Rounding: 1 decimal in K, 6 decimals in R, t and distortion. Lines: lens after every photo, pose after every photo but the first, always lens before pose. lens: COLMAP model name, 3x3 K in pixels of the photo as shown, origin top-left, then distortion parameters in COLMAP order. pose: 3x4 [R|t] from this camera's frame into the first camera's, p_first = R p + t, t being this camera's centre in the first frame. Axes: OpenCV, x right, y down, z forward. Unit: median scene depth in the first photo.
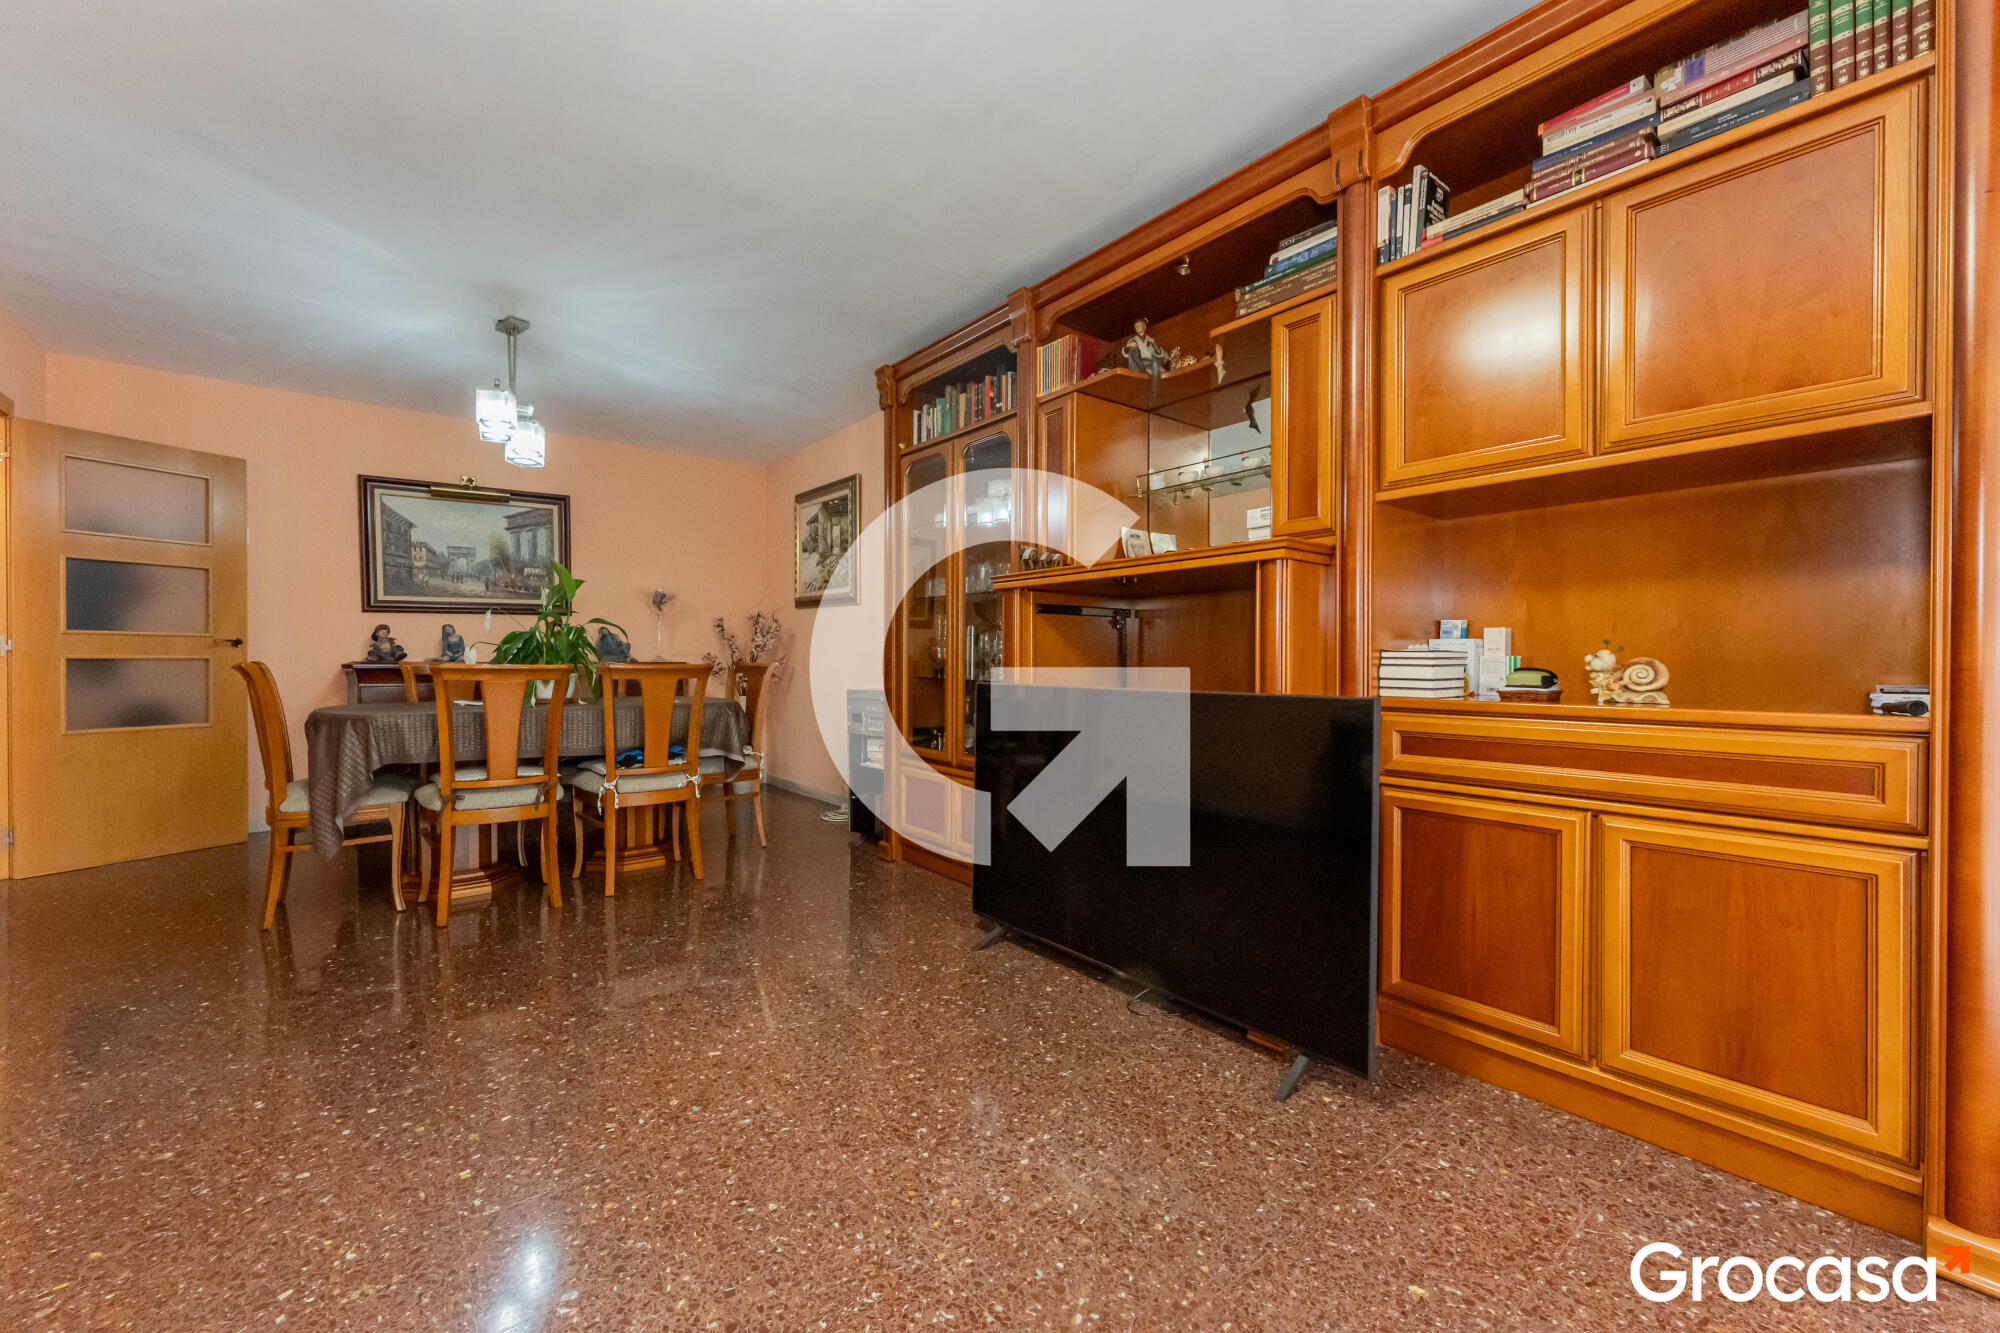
lens RADIAL K [[818.0, 0, 1000.0], [0, 818.0, 666.5], [0, 0, 1]] dist [0.001910, 0.000136]
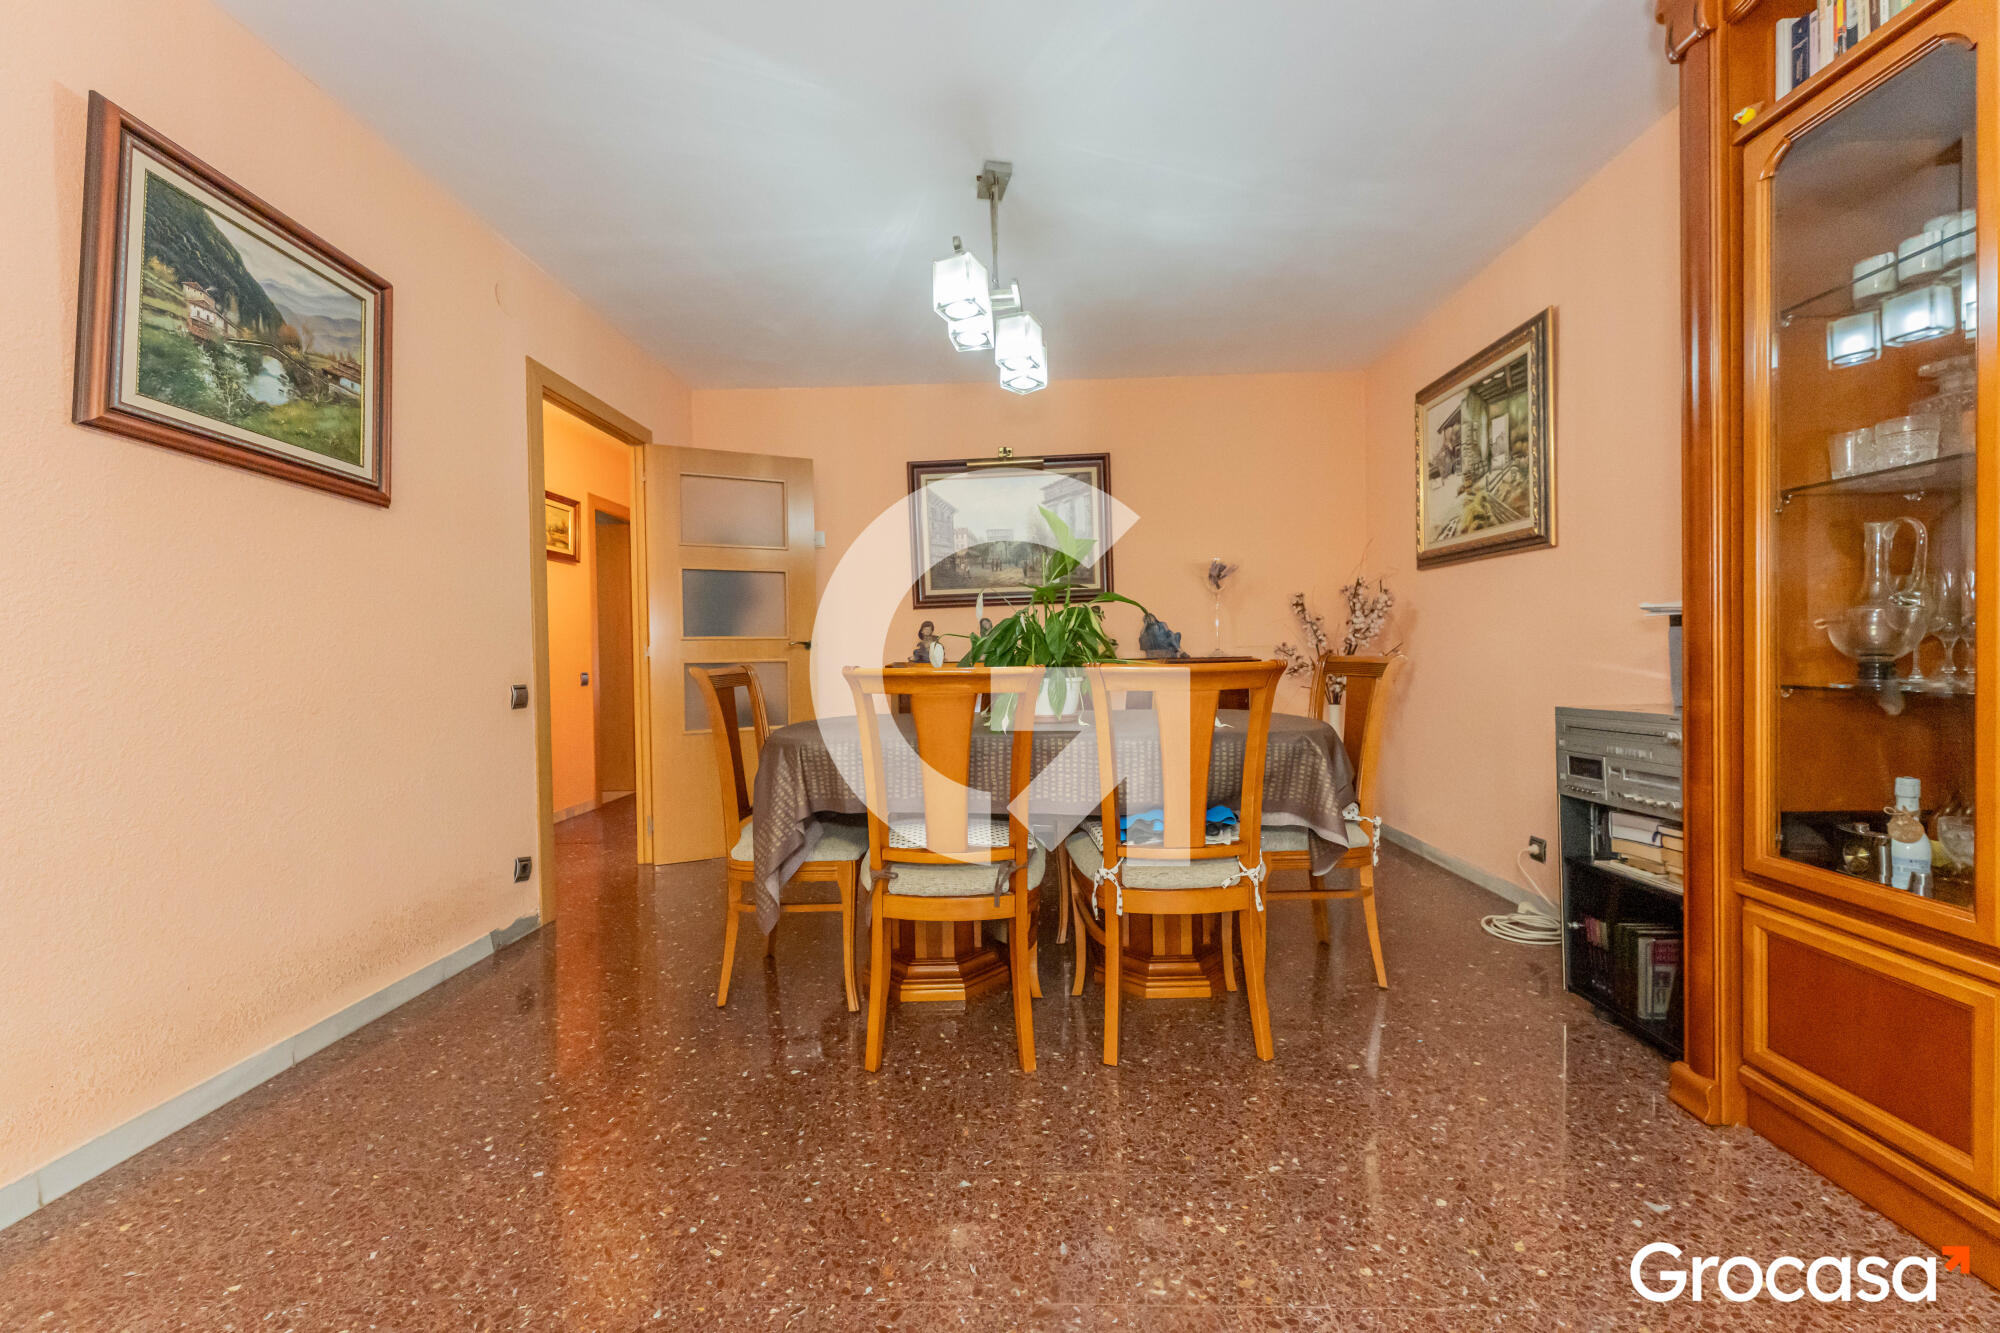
lens RADIAL K [[782.5, 0, 1010.8], [0, 782.5, 663.3], [0, 0, 1]] dist [0.003479, 0.000504]
pose [[0.772951, -0.011012, -0.634370, -0.147932], [0.013851, 0.999904, -0.000479, -0.003126], [0.634314, -0.008417, 0.773029, 0.441346]]
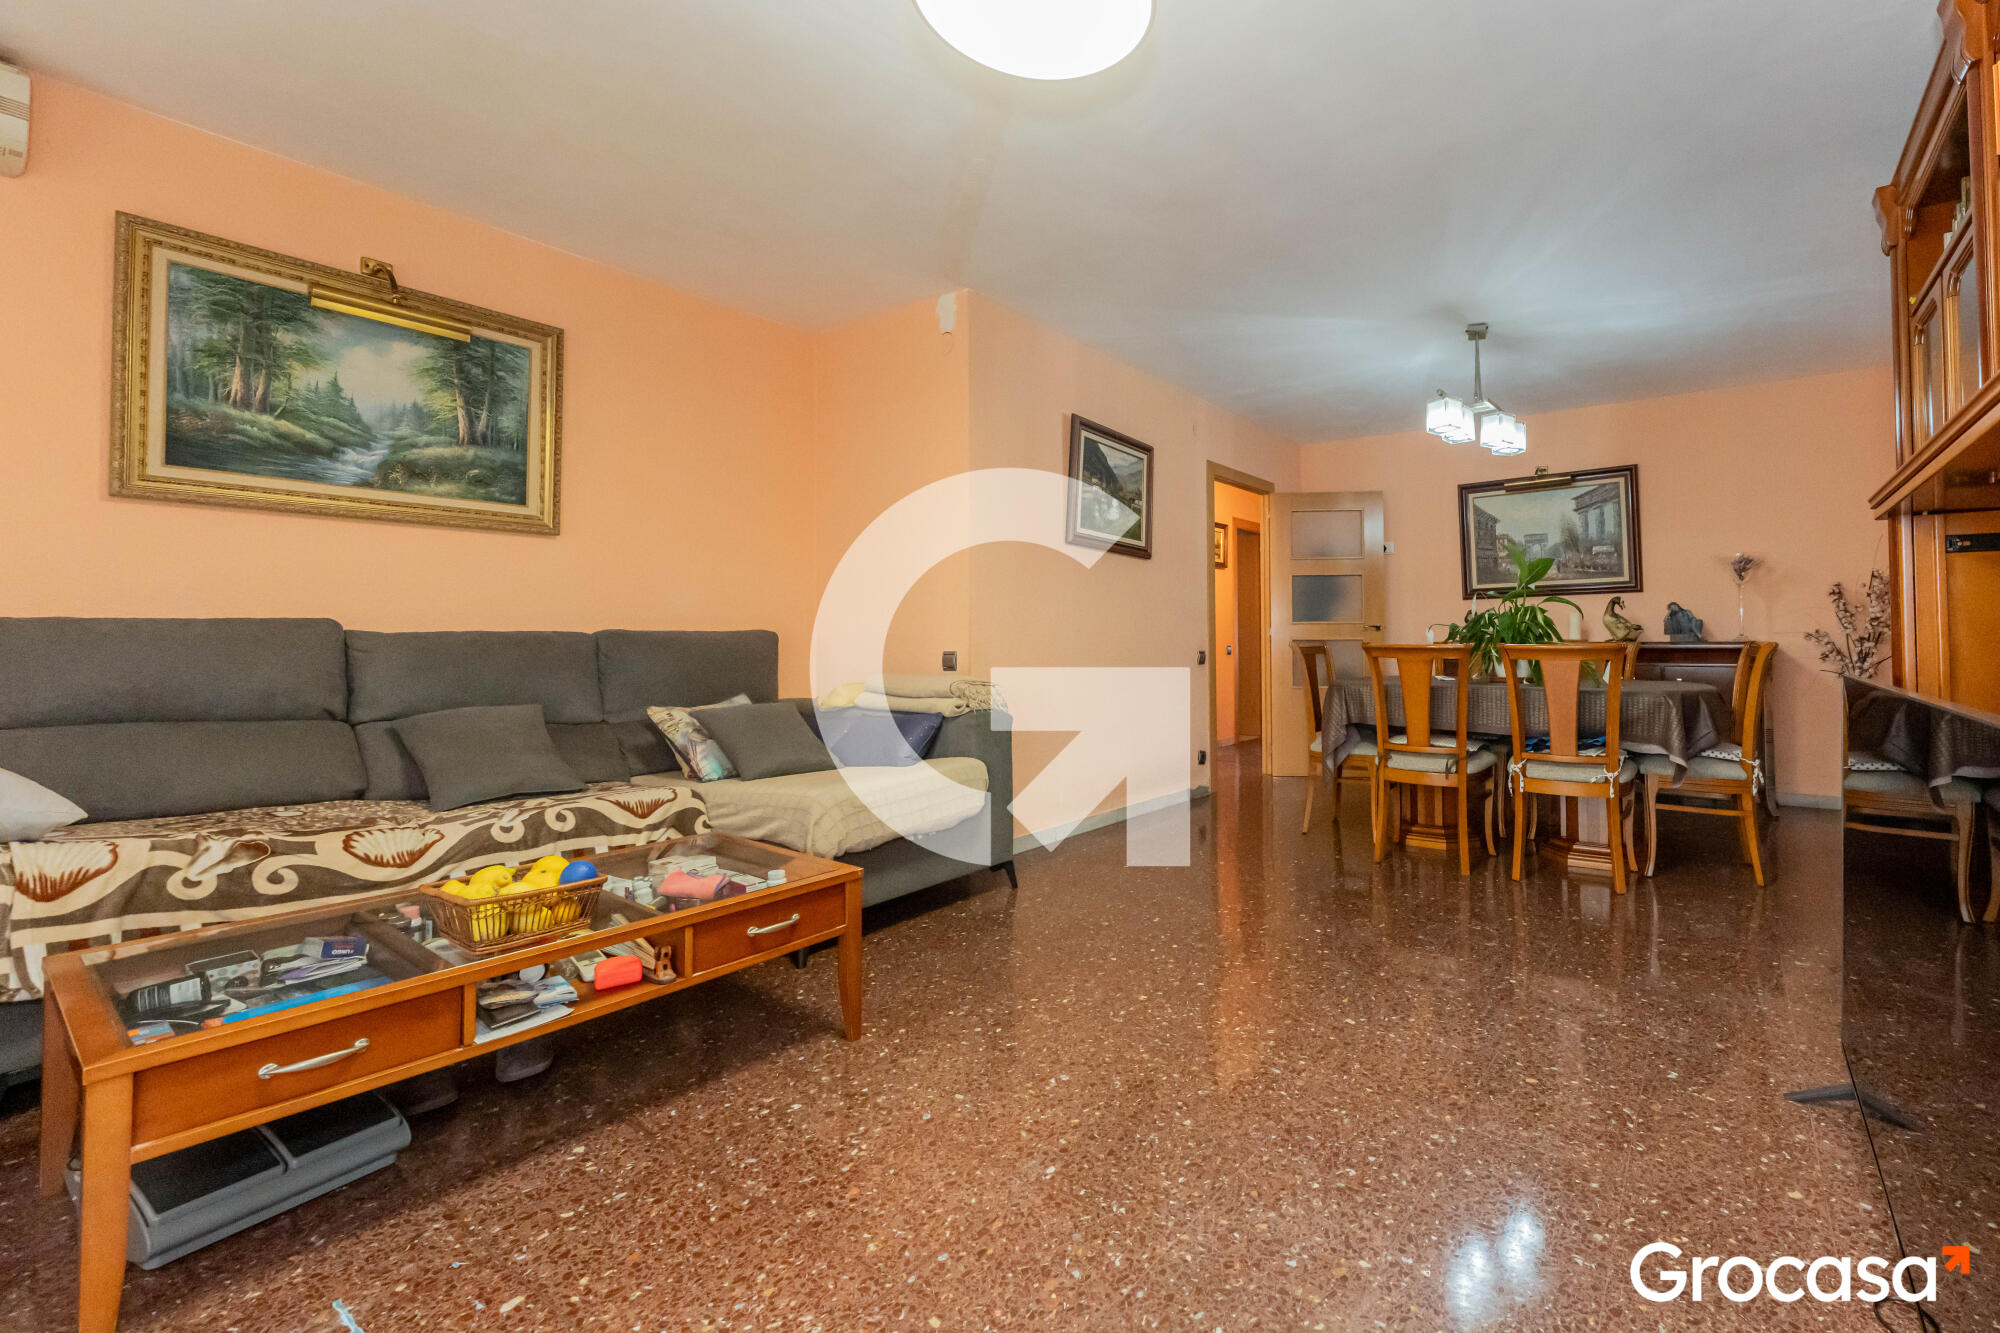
lens RADIAL K [[859.6, 0, 1127.8], [0, 859.6, 618.5], [0, 0, 1]] dist [-0.000406, -0.000045]
pose [[0.278306, -0.027739, -0.960092, 0.324038], [-0.004417, 0.999535, -0.030159, 0.000166], [0.960482, 0.012634, 0.278054, 0.220178]]
